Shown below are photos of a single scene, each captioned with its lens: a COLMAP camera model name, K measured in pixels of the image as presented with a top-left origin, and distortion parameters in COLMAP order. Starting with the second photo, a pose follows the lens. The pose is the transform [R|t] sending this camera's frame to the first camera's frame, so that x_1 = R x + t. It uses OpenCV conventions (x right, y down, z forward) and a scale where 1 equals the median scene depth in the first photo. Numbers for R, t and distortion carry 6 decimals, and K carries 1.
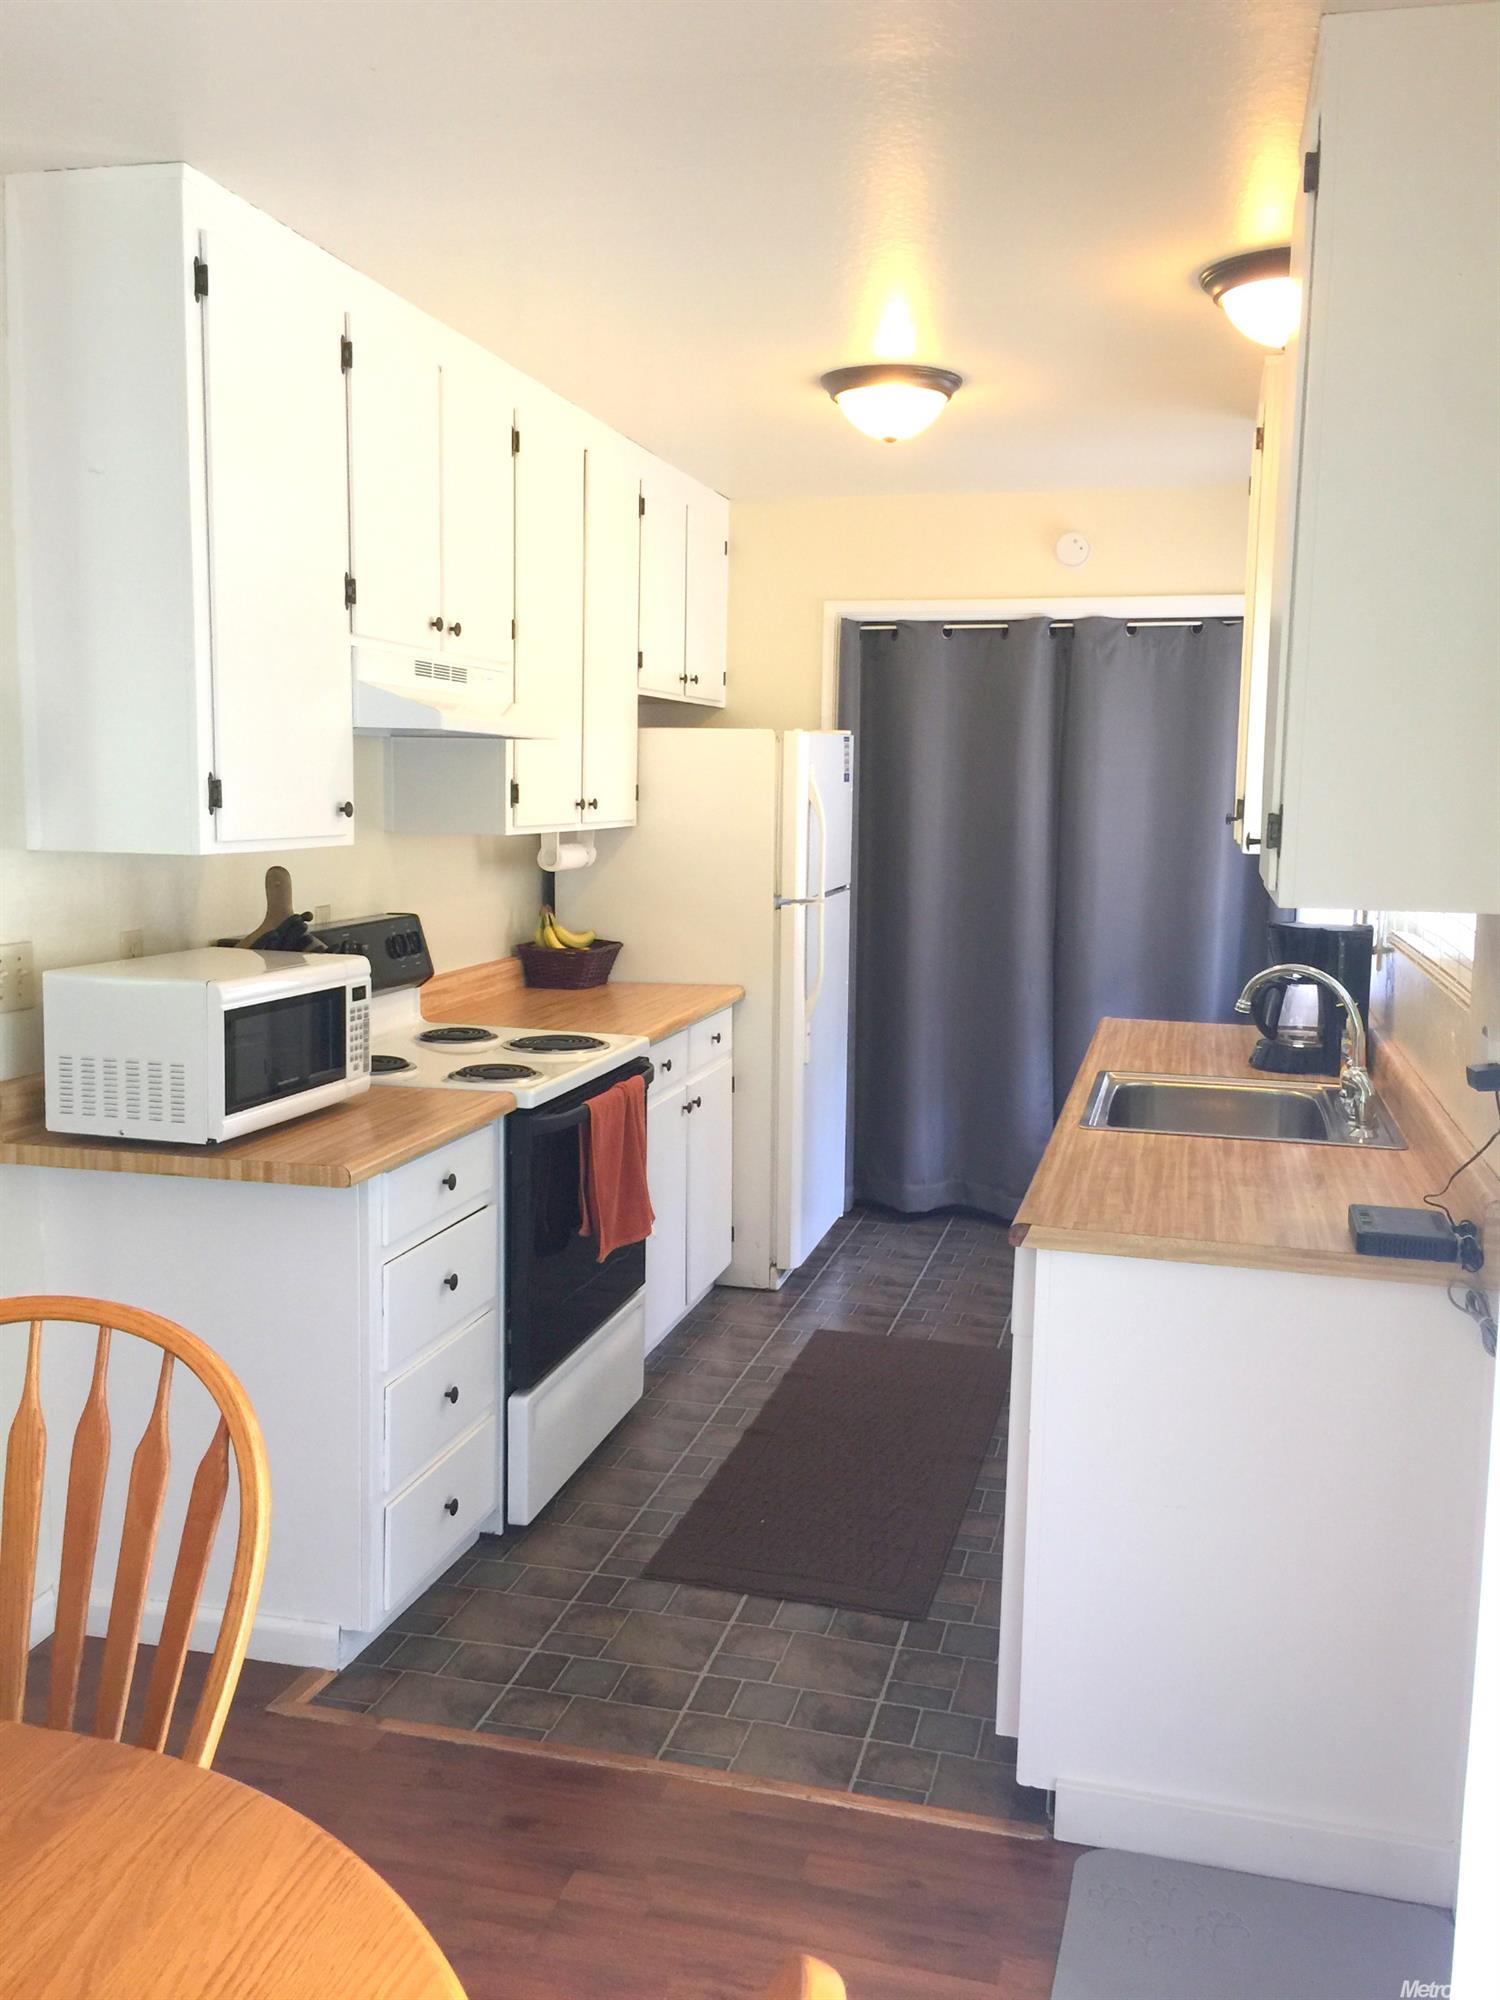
lens RADIAL K [[1678.0, 0, 790.8], [0, 1678.0, 984.6], [0, 0, 1]] dist [0.073629, 0.005685]
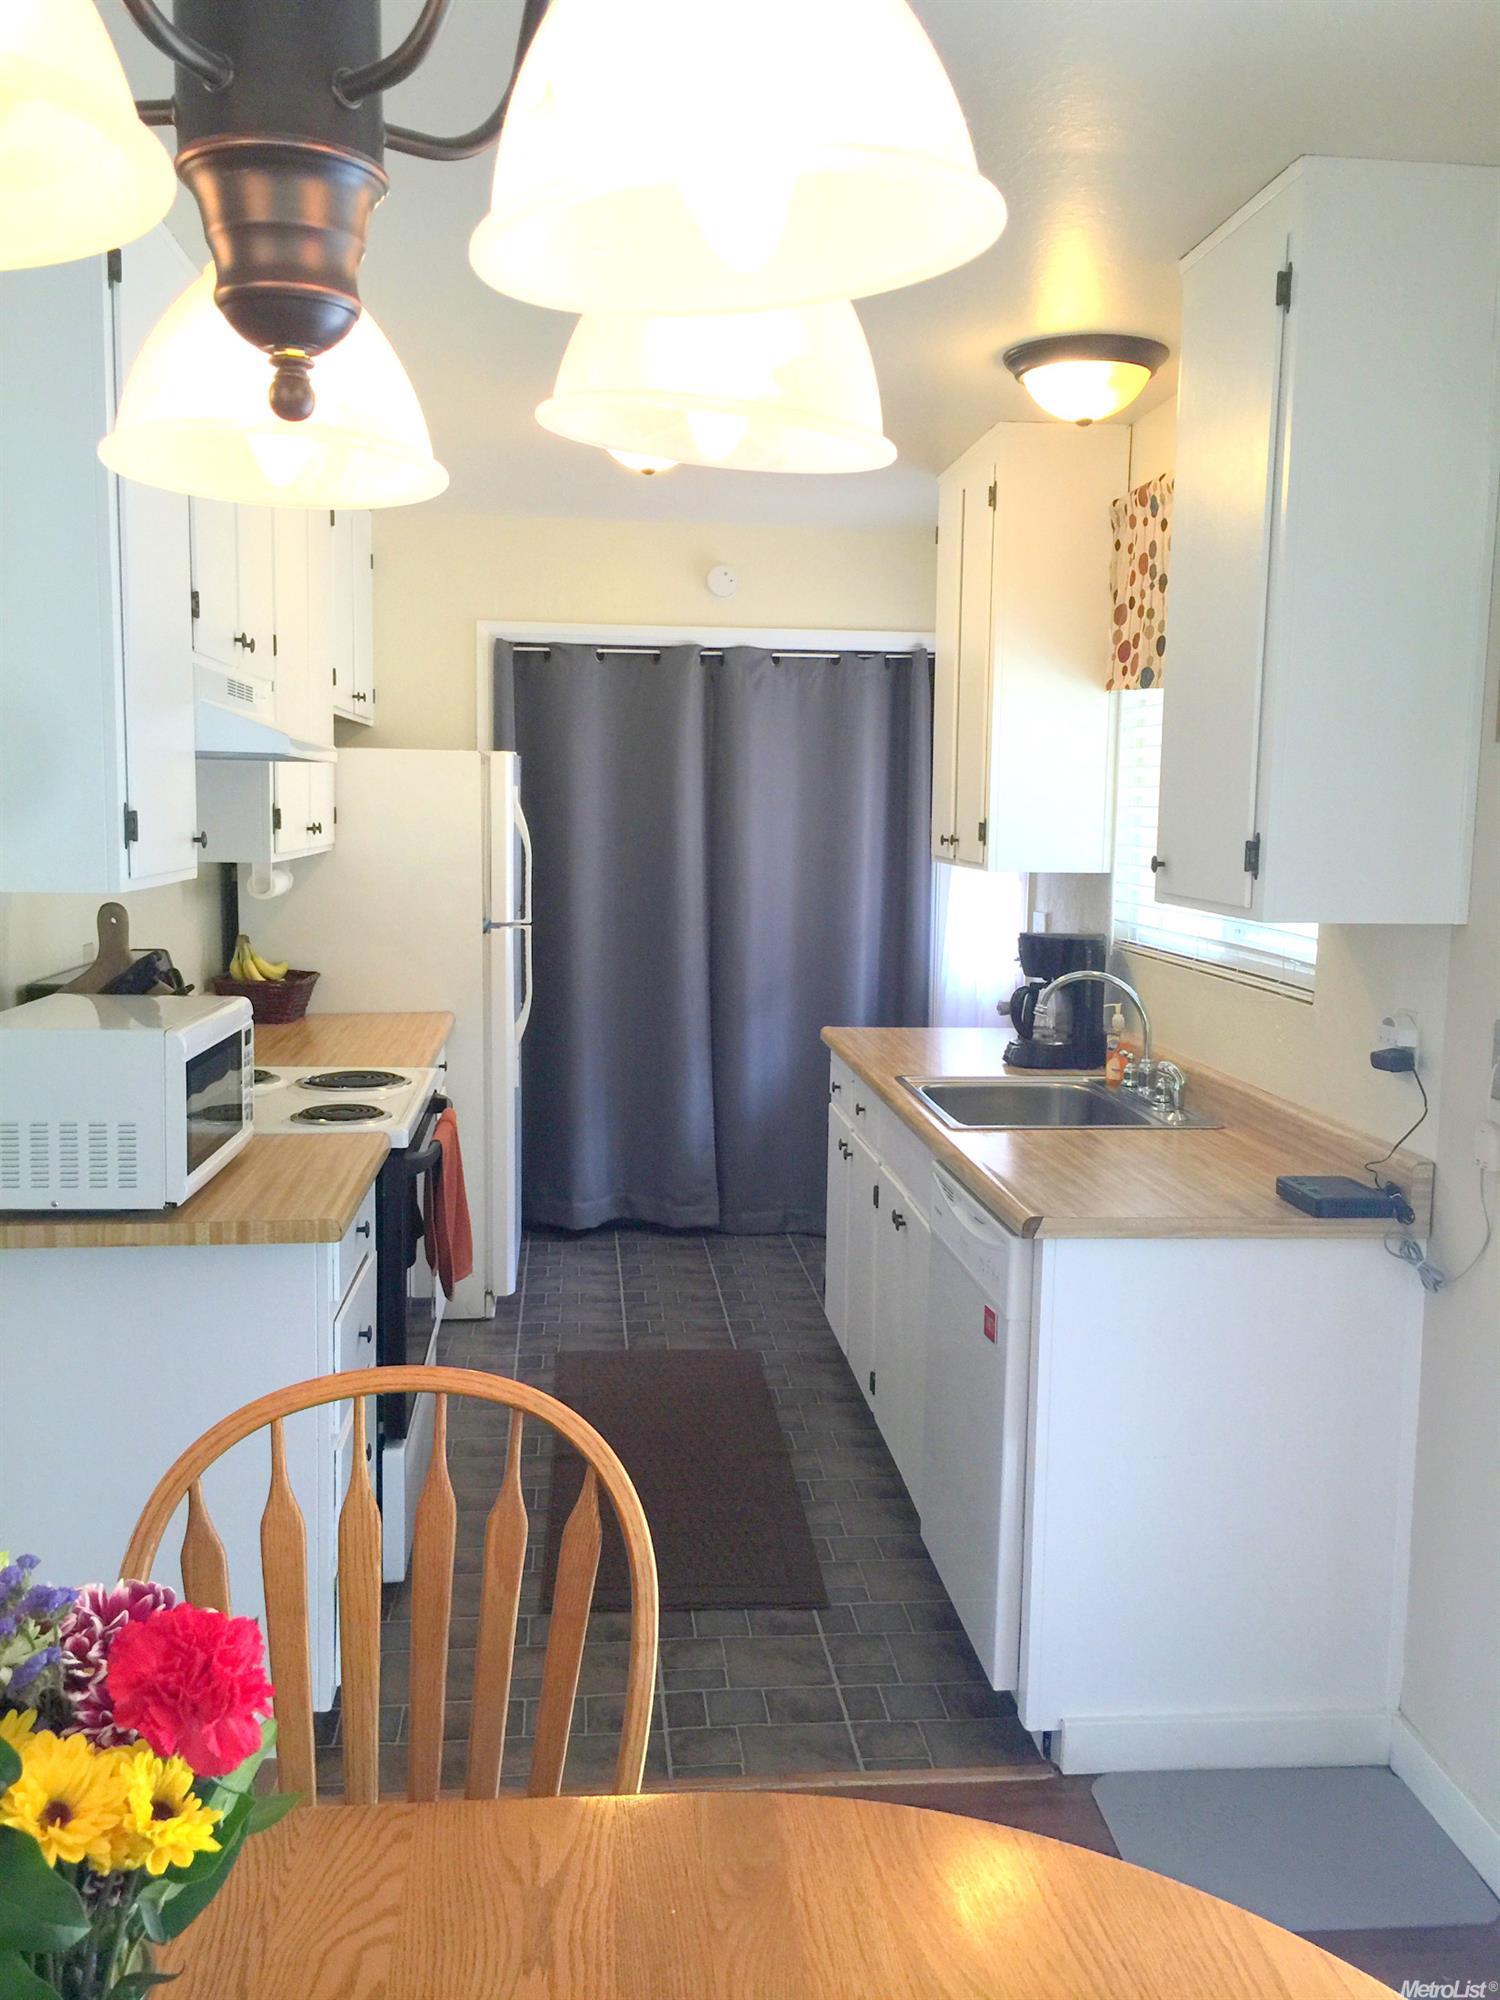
lens RADIAL K [[1678.0, 0, 758.2], [0, 1678.0, 996.6], [0, 0, 1]] dist [0.073629, 0.005685]
pose [[0.941838, -0.040165, 0.333657, -0.241036], [0.040371, 0.999165, 0.006320, -0.009388], [-0.333633, 0.007518, 0.942673, 0.017738]]
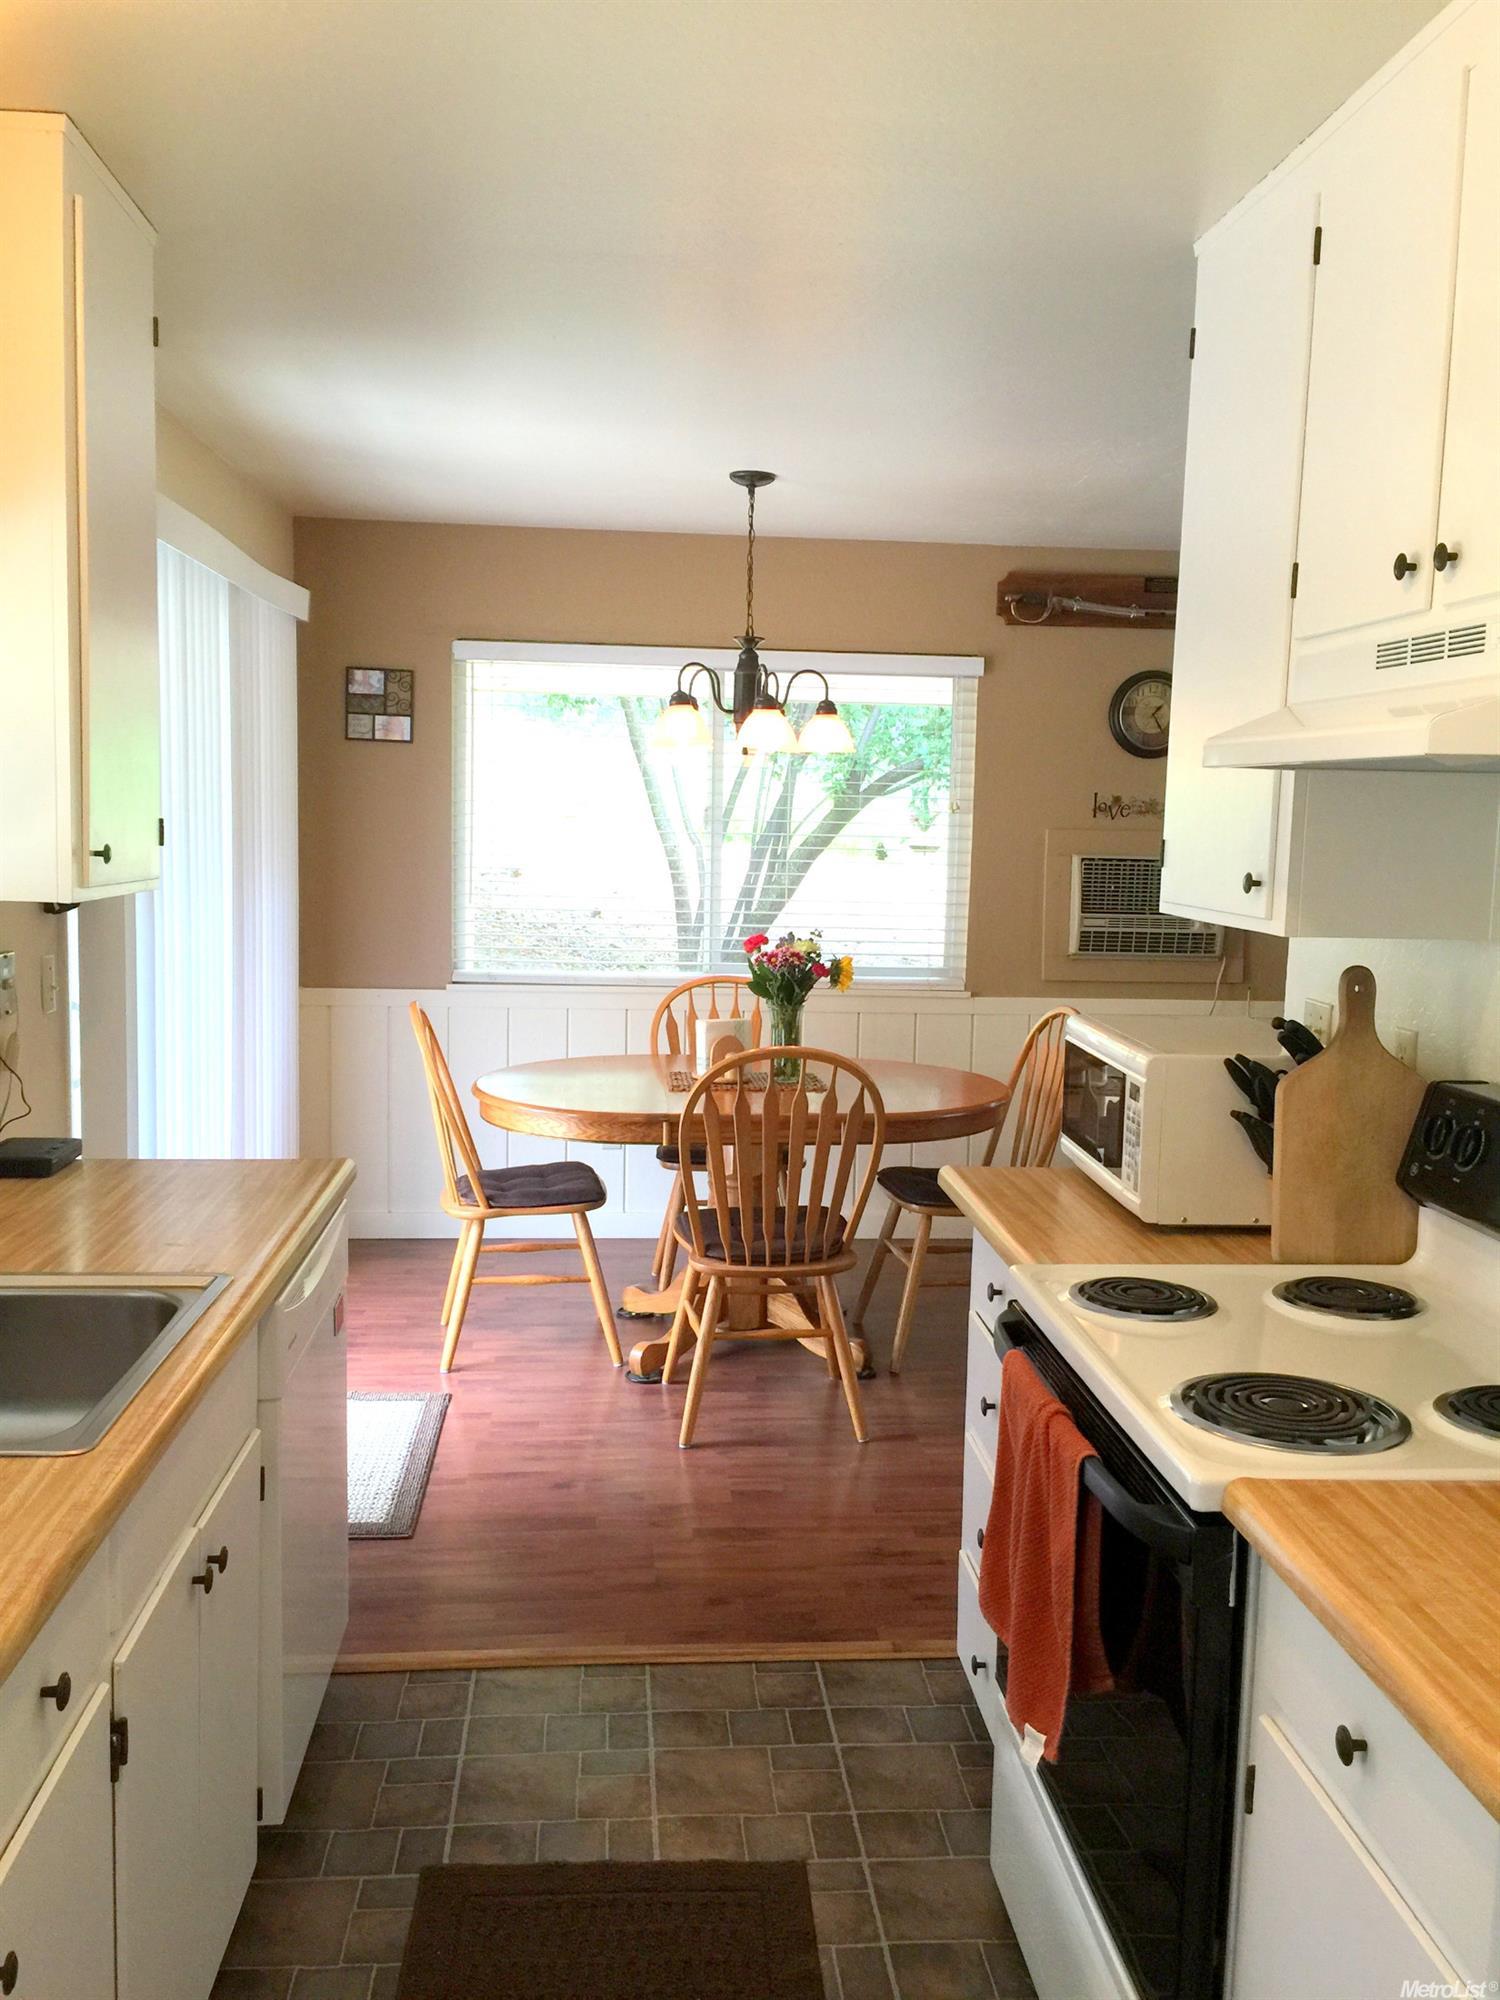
lens RADIAL K [[1678.0, 0, 752.8], [0, 1678.0, 992.5], [0, 0, 1]] dist [0.073629, 0.005685]
pose [[-0.946781, -0.000882, -0.321878, 0.153935], [-0.076920, 0.971642, 0.223594, -0.172316], [0.312553, 0.236453, -0.920000, 1.360562]]
